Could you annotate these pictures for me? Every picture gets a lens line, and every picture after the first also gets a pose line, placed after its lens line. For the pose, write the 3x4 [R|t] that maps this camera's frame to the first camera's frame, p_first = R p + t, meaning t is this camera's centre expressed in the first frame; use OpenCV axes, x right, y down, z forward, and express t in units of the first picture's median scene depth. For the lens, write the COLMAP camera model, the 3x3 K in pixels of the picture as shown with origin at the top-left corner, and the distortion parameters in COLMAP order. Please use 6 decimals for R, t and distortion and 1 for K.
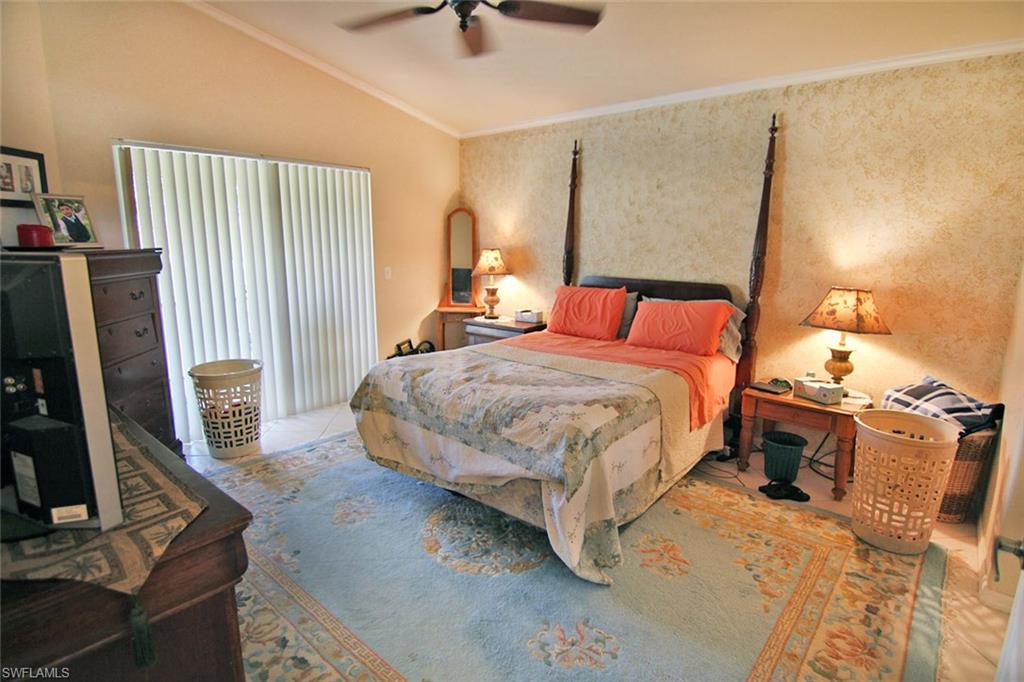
lens RADIAL K [[521.7, 0, 512.5], [0, 521.7, 340.2], [0, 0, 1]] dist [-0.009821, -0.007907]
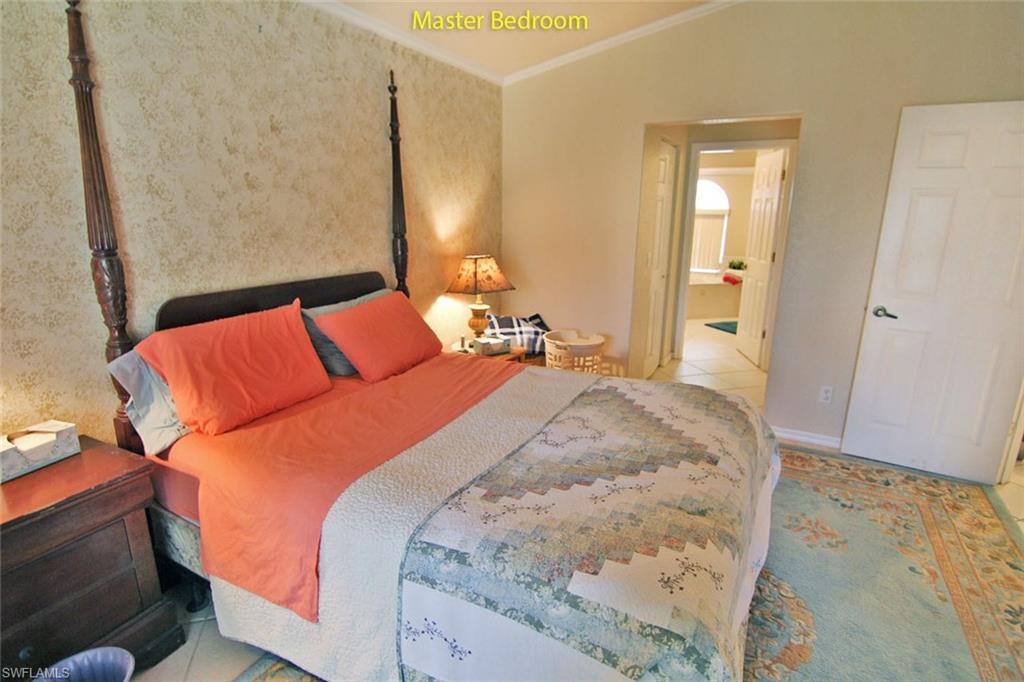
lens RADIAL K [[521.7, 0, 513.3], [0, 521.7, 339.2], [0, 0, 1]] dist [-0.009821, -0.007907]
pose [[-0.223992, -0.249575, 0.942093, -0.429772], [0.168647, 0.942146, 0.289687, -0.201866], [-0.959888, 0.223769, -0.168944, 0.934358]]
